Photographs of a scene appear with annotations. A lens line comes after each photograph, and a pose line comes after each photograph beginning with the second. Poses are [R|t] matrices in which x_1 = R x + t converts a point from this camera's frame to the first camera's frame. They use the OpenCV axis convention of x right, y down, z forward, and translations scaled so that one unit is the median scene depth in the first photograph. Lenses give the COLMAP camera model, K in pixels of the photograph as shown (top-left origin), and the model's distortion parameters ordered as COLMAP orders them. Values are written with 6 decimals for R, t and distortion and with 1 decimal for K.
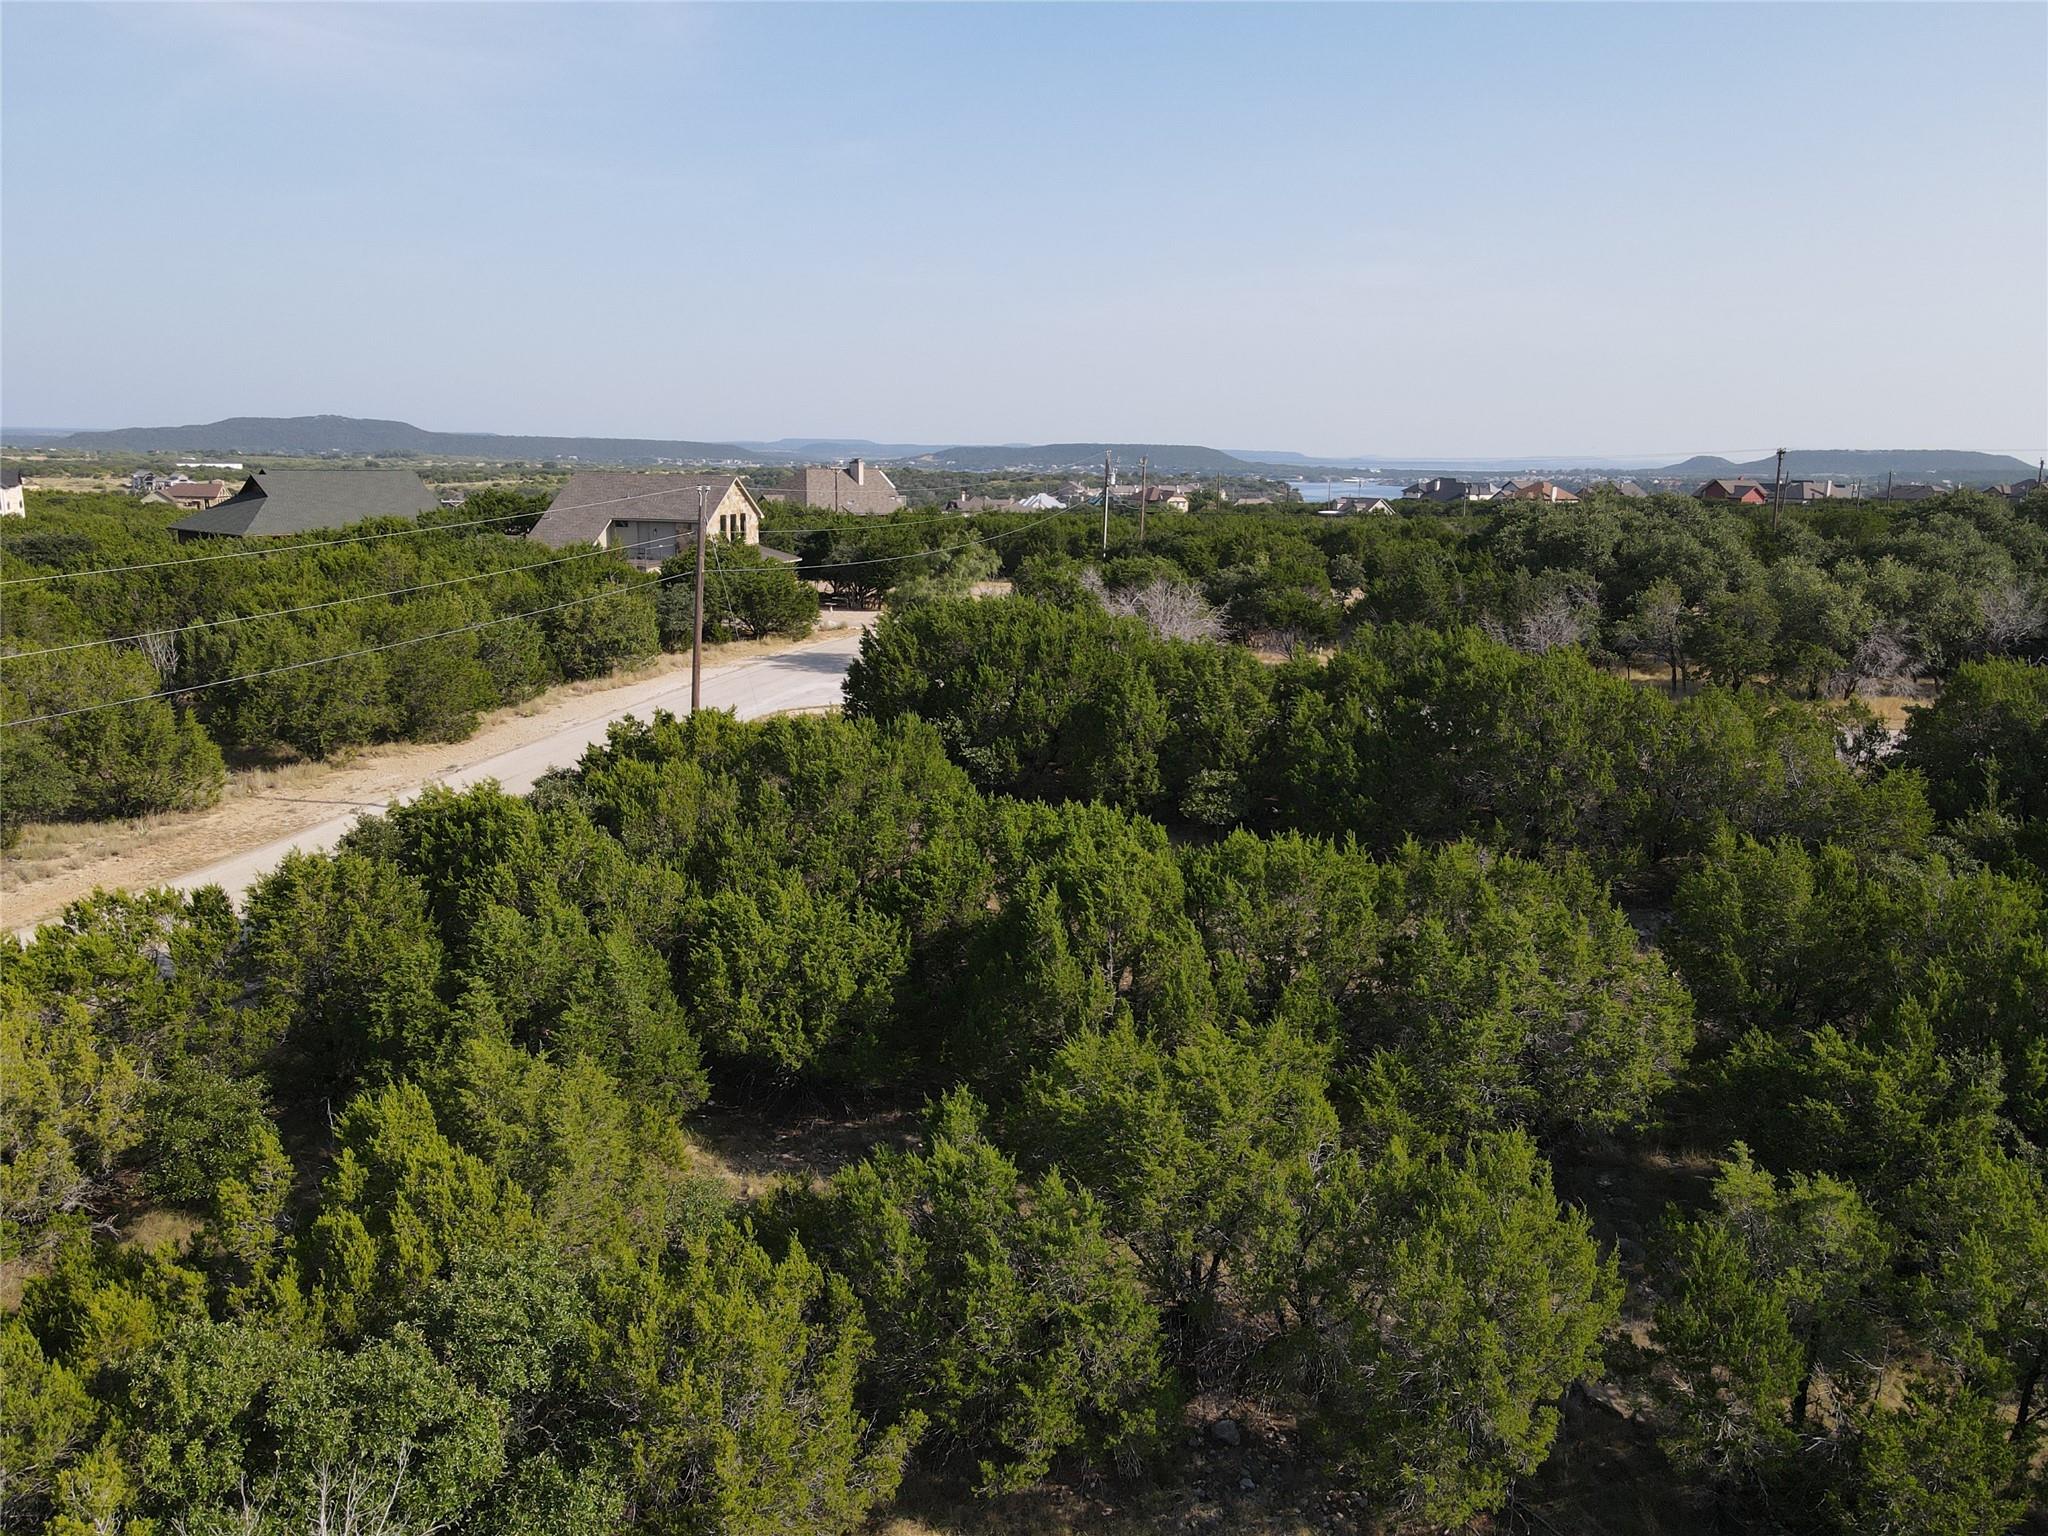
lens RADIAL K [[1504.9, 0, 1024.3], [0, 1504.9, 770.6], [0, 0, 1]] dist [-0.004047, 0.035421]
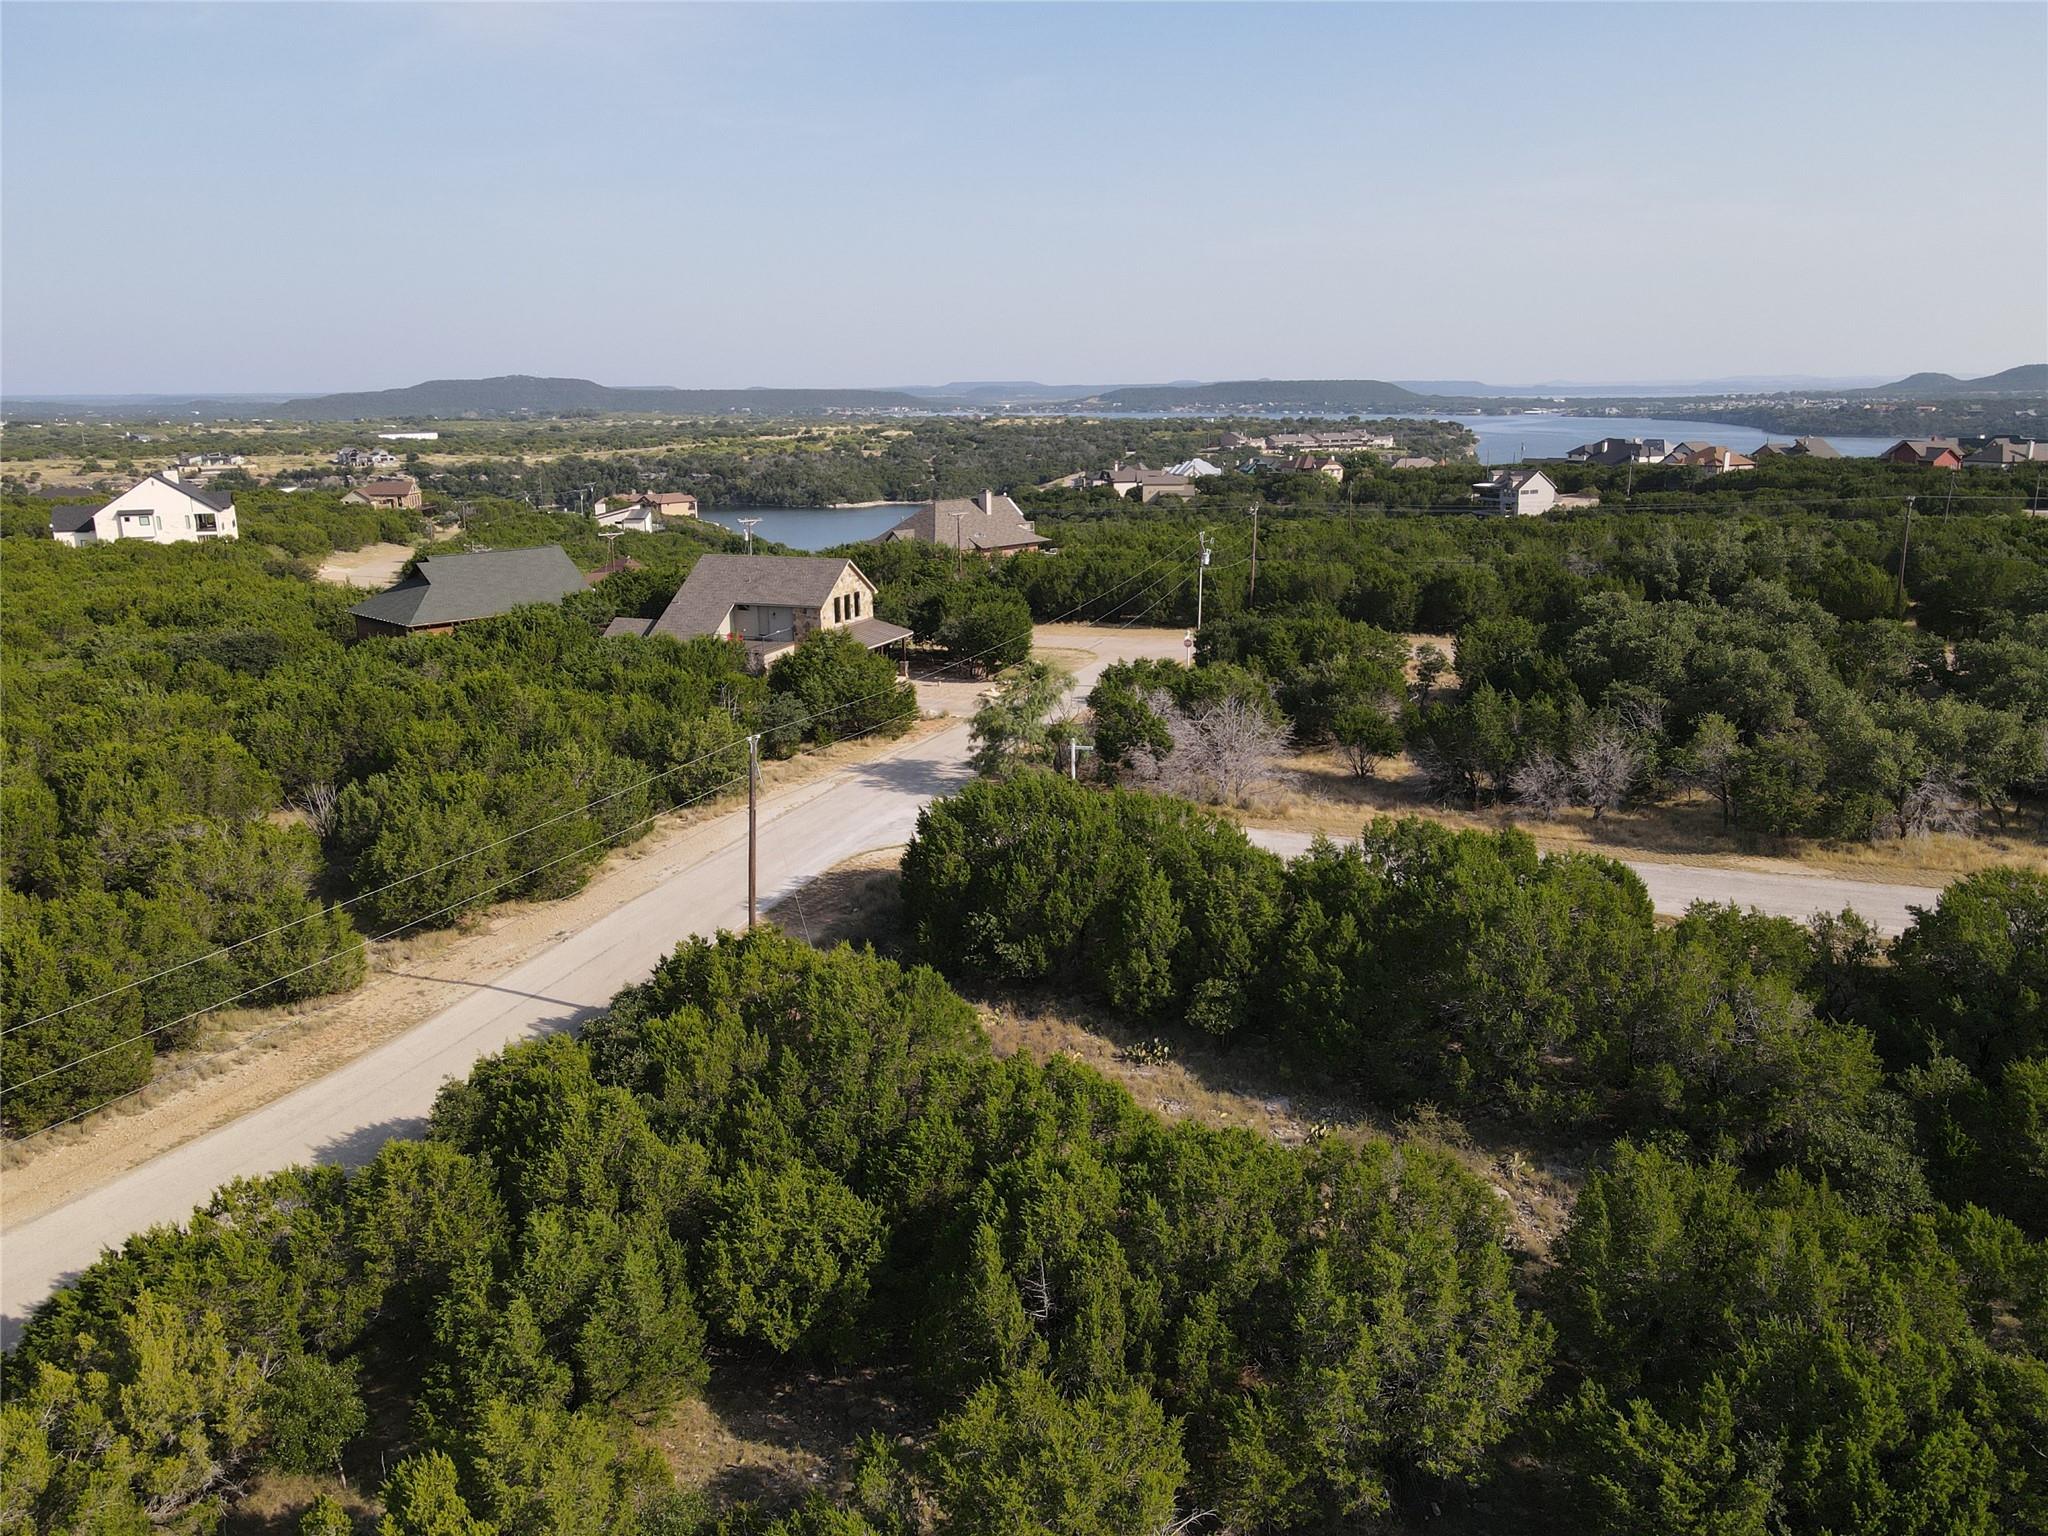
lens RADIAL K [[1504.9, 0, 1024.3], [0, 1504.9, 770.6], [0, 0, 1]] dist [-0.004047, 0.035421]
pose [[0.993742, -0.000796, -0.111694, 0.112132], [0.005158, 0.999235, 0.038767, -0.201437], [0.111578, -0.039100, 0.992986, -0.097175]]
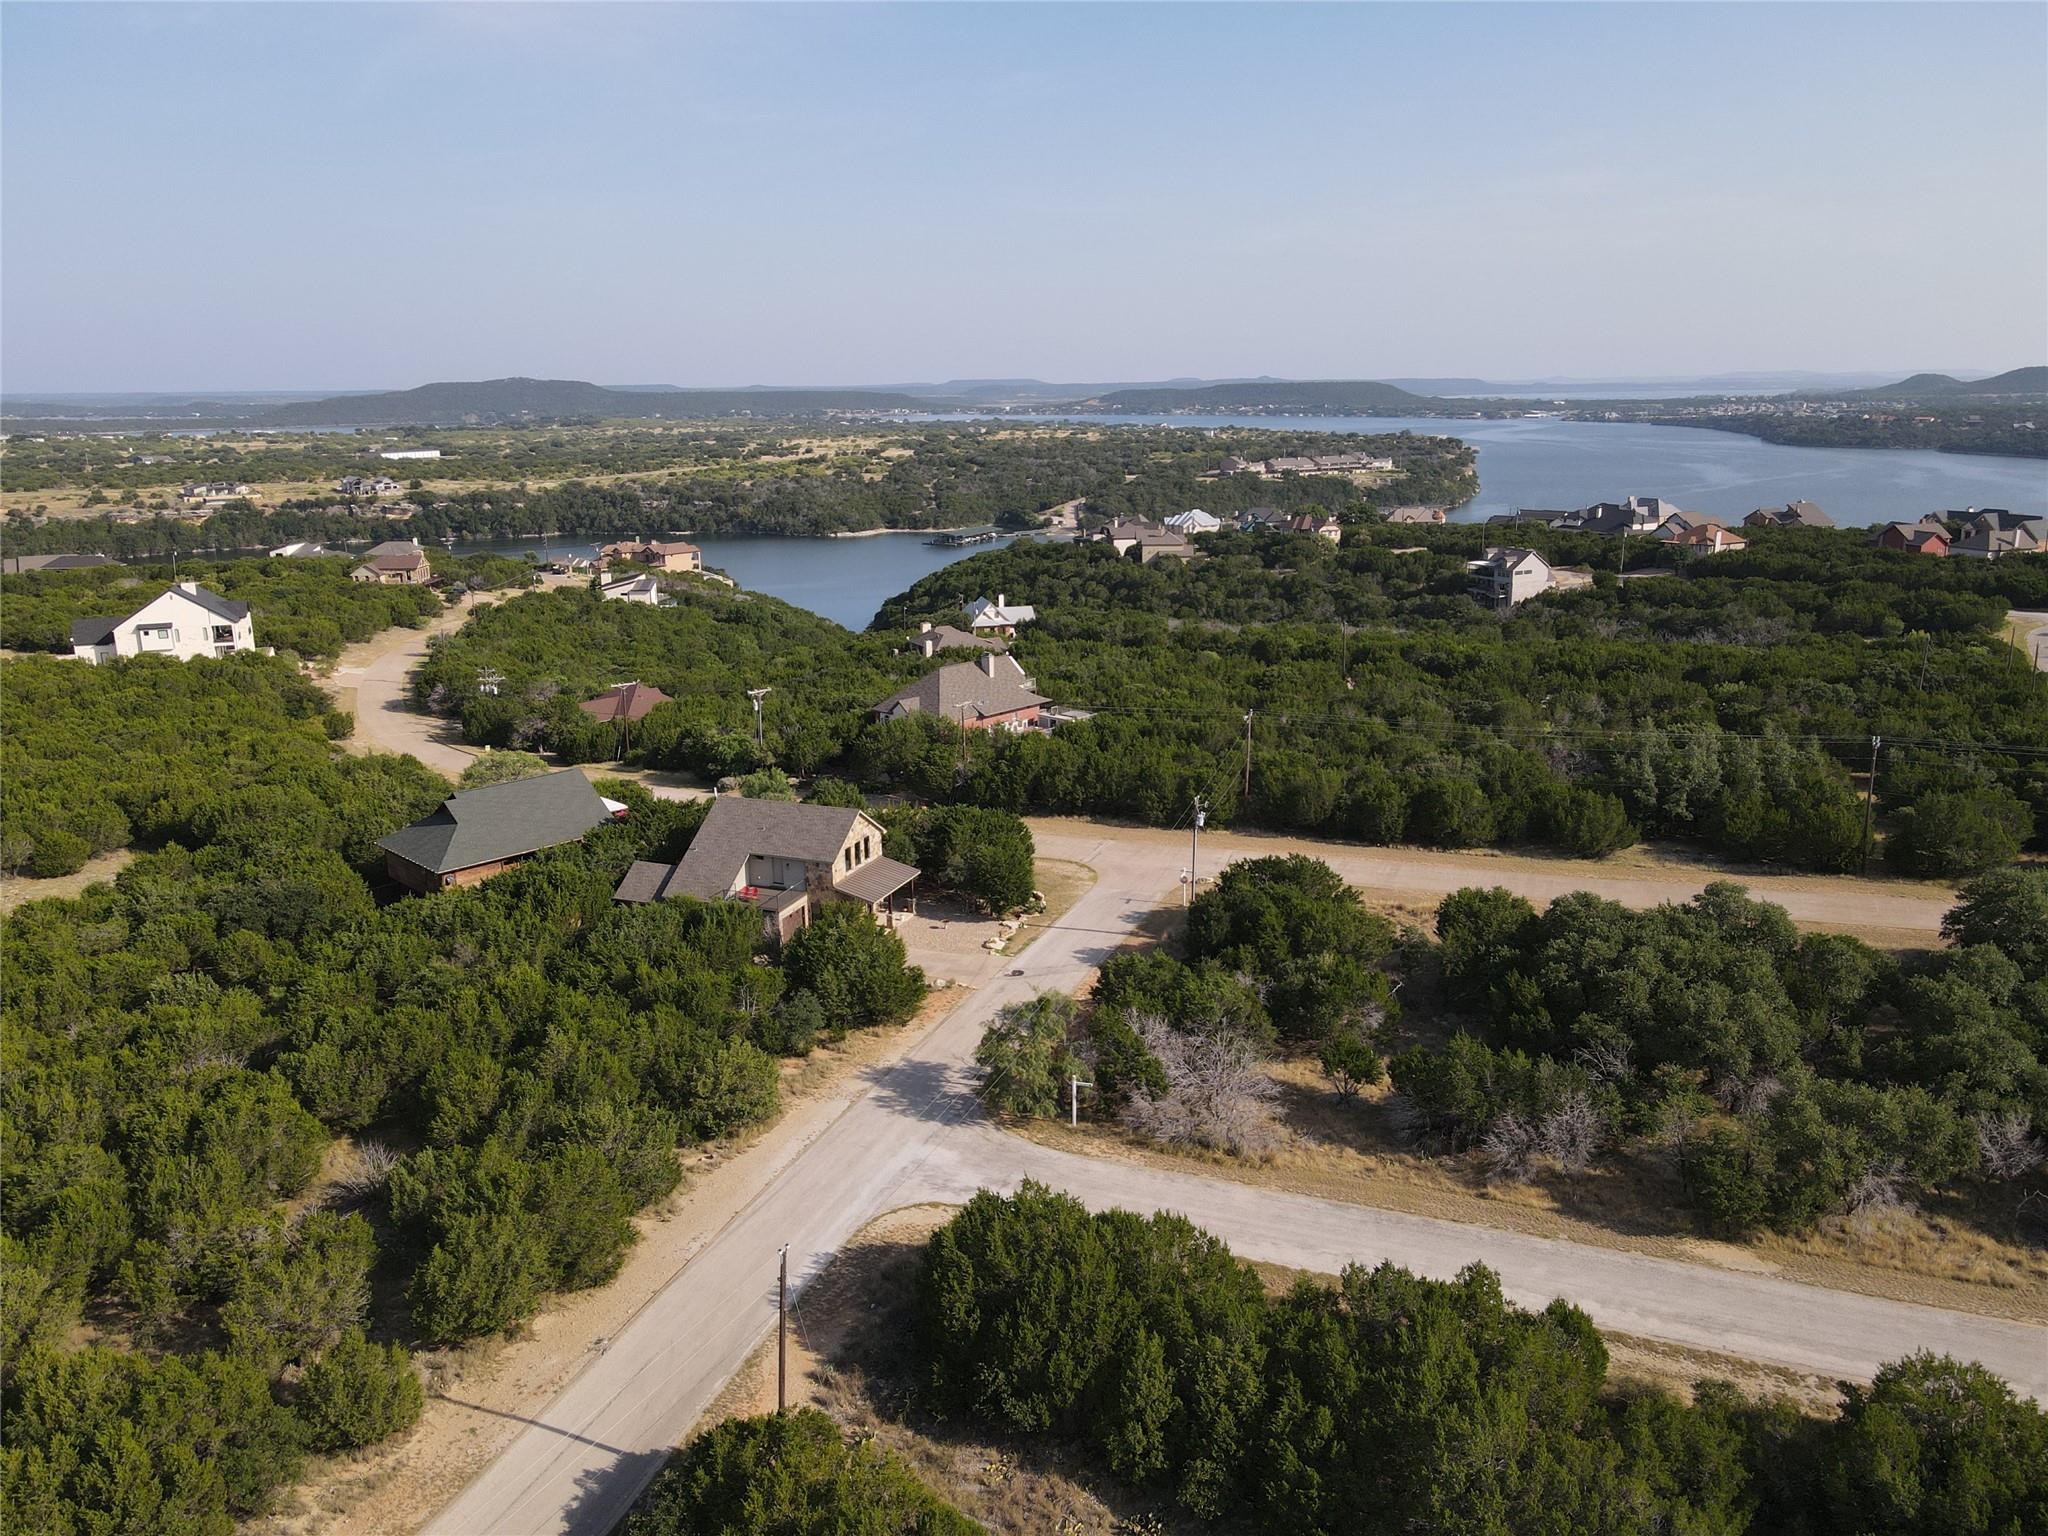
lens RADIAL K [[1504.9, 0, 1024.3], [0, 1504.9, 770.6], [0, 0, 1]] dist [-0.004047, 0.035421]
pose [[0.993717, -0.001280, -0.111912, 0.120639], [0.006015, 0.999100, 0.041983, -0.620110], [0.111758, -0.042392, 0.992831, -0.188322]]
